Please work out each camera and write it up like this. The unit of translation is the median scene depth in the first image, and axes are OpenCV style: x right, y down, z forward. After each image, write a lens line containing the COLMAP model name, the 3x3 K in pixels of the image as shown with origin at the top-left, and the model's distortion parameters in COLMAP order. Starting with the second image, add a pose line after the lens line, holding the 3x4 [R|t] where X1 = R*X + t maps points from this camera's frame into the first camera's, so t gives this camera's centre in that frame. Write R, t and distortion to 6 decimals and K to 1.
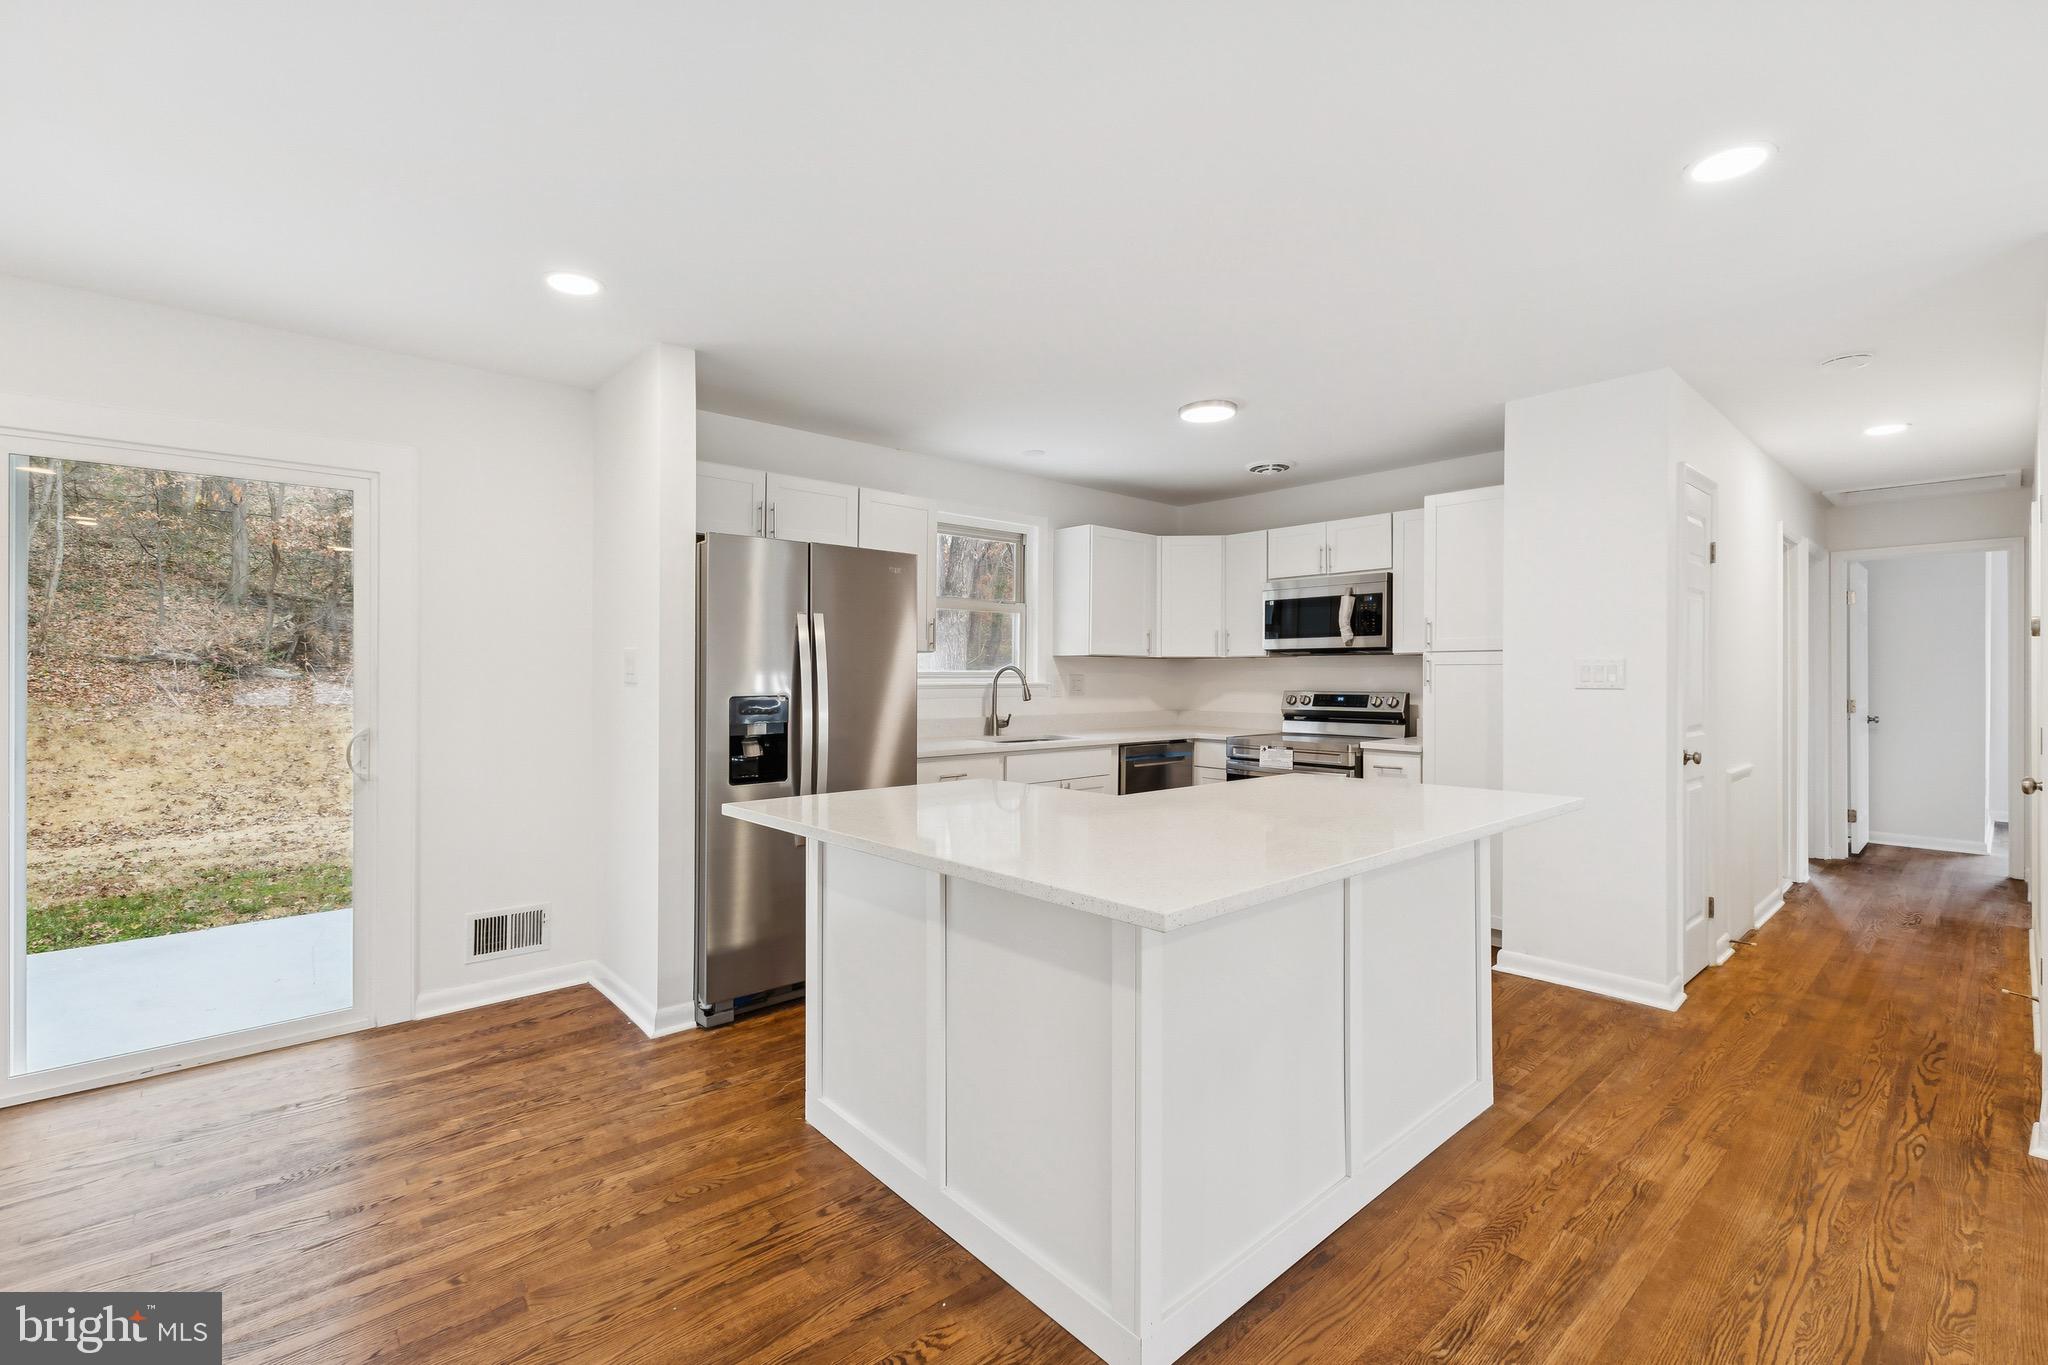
lens RADIAL K [[890.4, 0, 1028.9], [0, 890.4, 666.4], [0, 0, 1]] dist [0.011622, -0.003863]
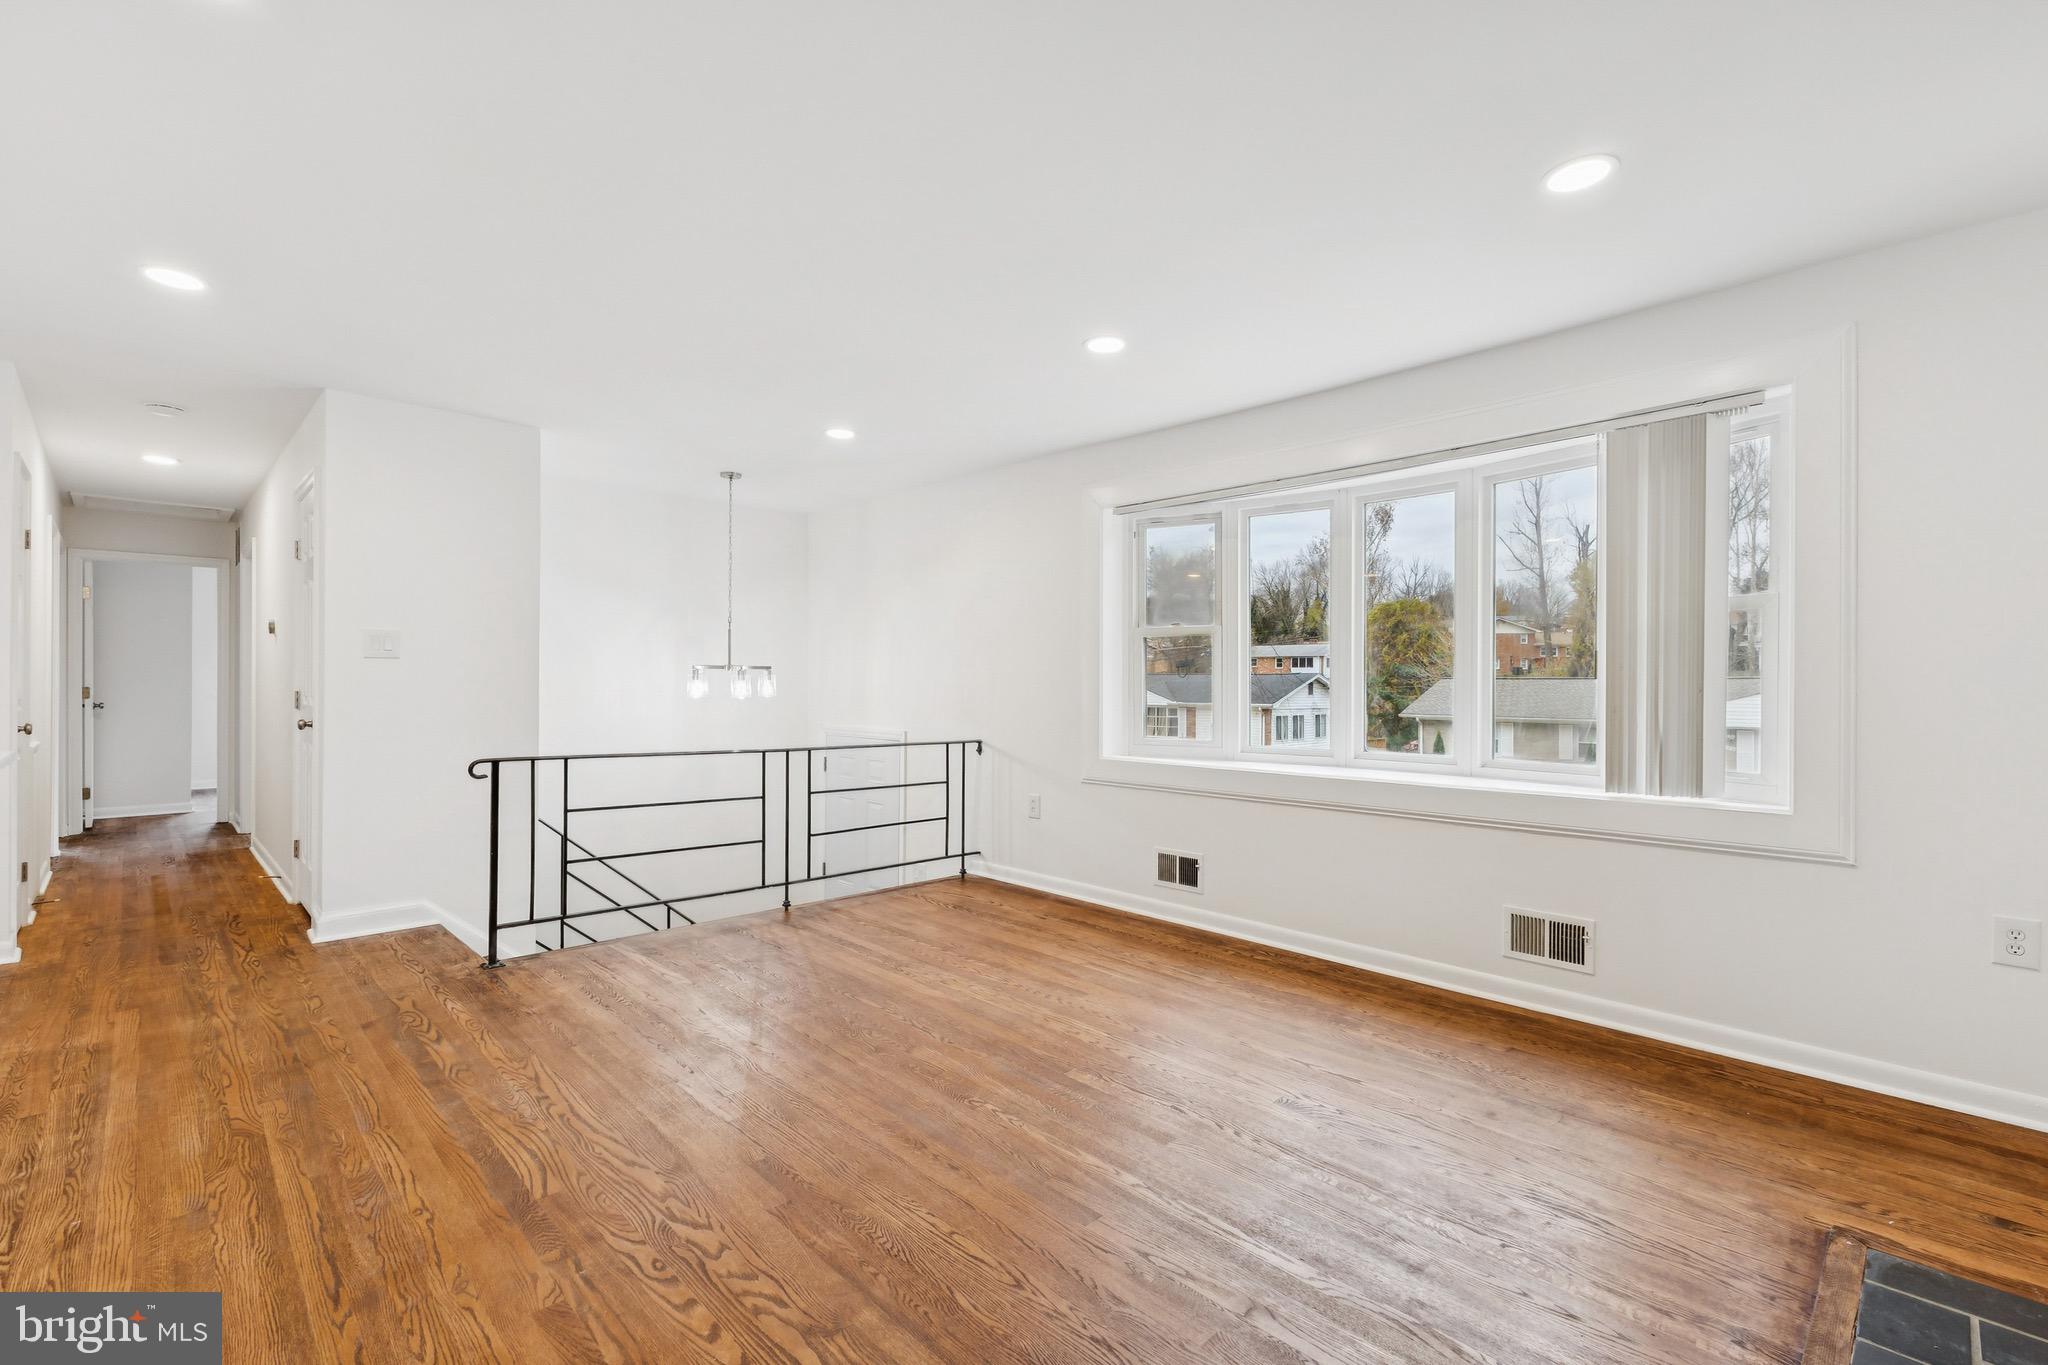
lens RADIAL K [[890.4, 0, 1021.7], [0, 890.4, 691.8], [0, 0, 1]] dist [0.011622, -0.003863]
pose [[-0.044816, -0.010023, 0.998945, -0.288392], [-0.014287, 0.999854, 0.009391, 0.021682], [-0.998893, -0.013851, -0.044953, -0.111353]]
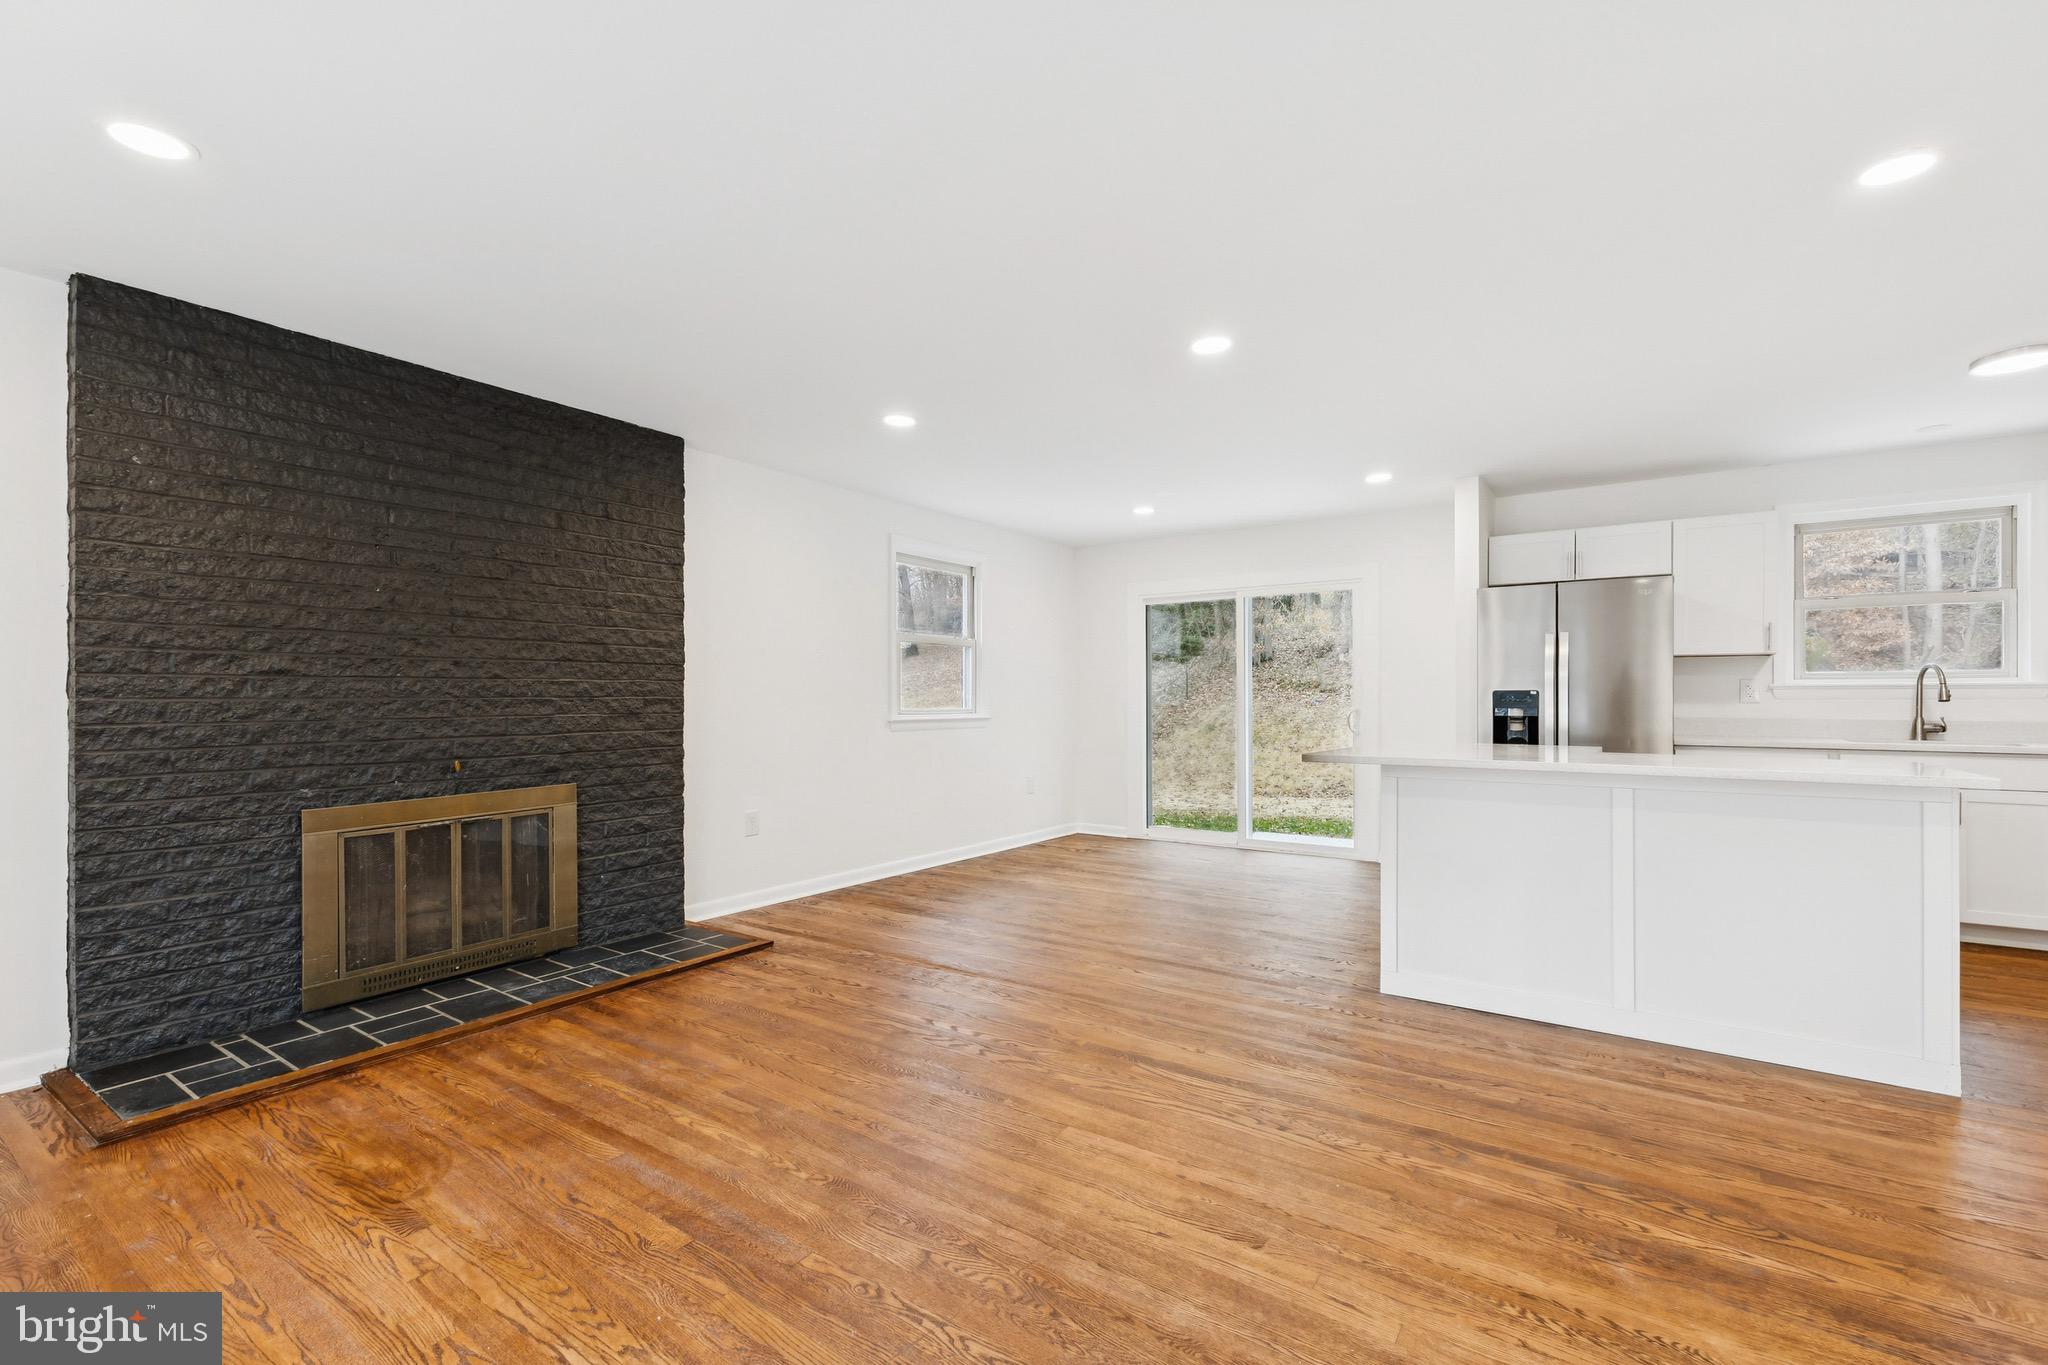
lens RADIAL K [[890.4, 0, 1026.3], [0, 890.4, 698.8], [0, 0, 1]] dist [0.011622, -0.003863]
pose [[0.227683, -0.003085, -0.973731, 0.669560], [0.011437, 0.999934, -0.000494, 0.025522], [0.973668, -0.011024, 0.227703, -0.109670]]
